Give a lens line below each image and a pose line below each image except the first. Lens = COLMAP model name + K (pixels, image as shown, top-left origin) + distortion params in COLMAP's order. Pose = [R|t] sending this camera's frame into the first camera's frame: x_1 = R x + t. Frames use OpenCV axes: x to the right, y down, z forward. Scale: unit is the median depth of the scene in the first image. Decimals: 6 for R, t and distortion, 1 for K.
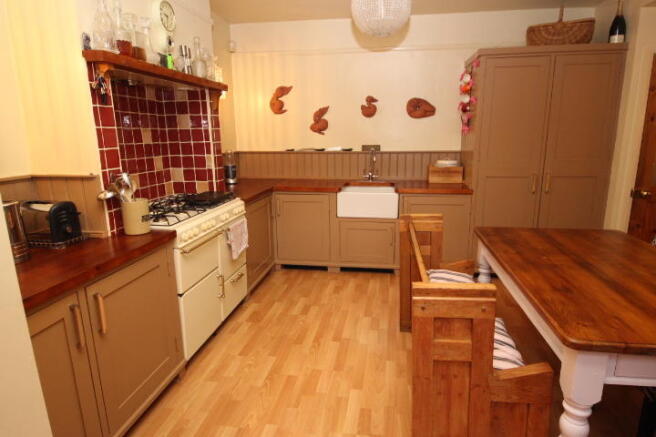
lens RADIAL K [[389.3, 0, 328.0], [0, 389.3, 218.5], [0, 0, 1]] dist [0.032130, -0.000227]
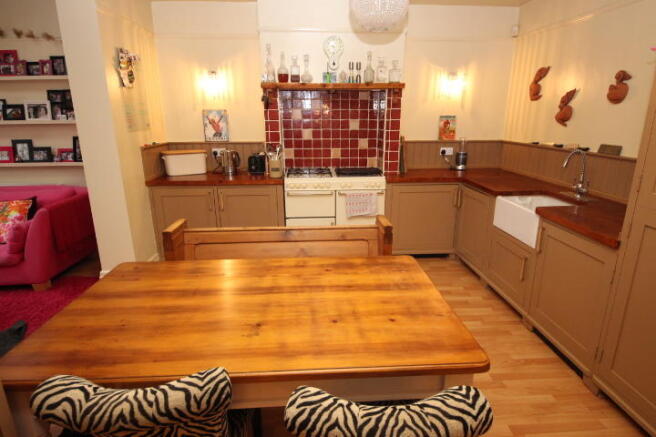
lens RADIAL K [[369.0, 0, 335.8], [0, 369.0, 220.4], [0, 0, 1]] dist [0.039270, -0.044285]
pose [[0.229111, 0.275885, -0.933486, 0.655606], [-0.208827, 0.950597, 0.229688, -0.119495], [0.950736, 0.142313, 0.275405, 0.416035]]
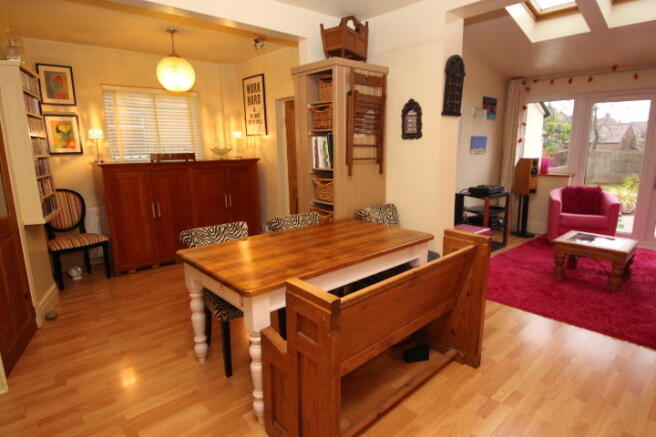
lens RADIAL K [[369.0, 0, 335.8], [0, 369.0, 220.4], [0, 0, 1]] dist [0.039270, -0.044285]
pose [[-0.785202, -0.108572, 0.609647, -0.069915], [0.147710, 0.923251, 0.354667, -0.184748], [-0.601364, 0.368537, -0.708902, 0.846267]]
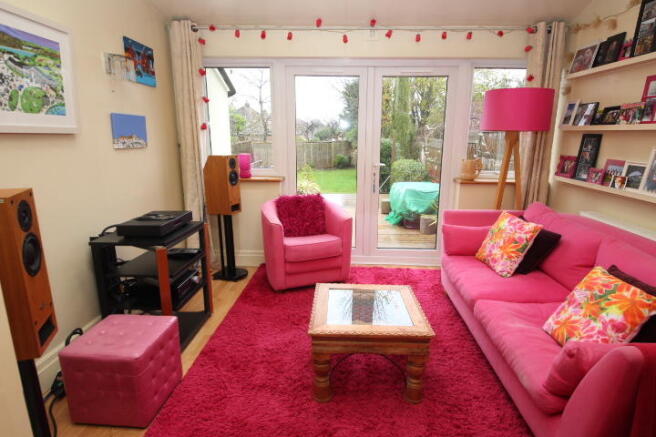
lens RADIAL K [[369.0, 0, 335.8], [0, 369.0, 220.4], [0, 0, 1]] dist [0.039270, -0.044285]
pose [[-0.991446, 0.030157, -0.126985, 0.080874], [-0.027192, 0.903863, 0.426956, -0.045257], [0.127653, 0.426757, -0.895312, 0.240127]]
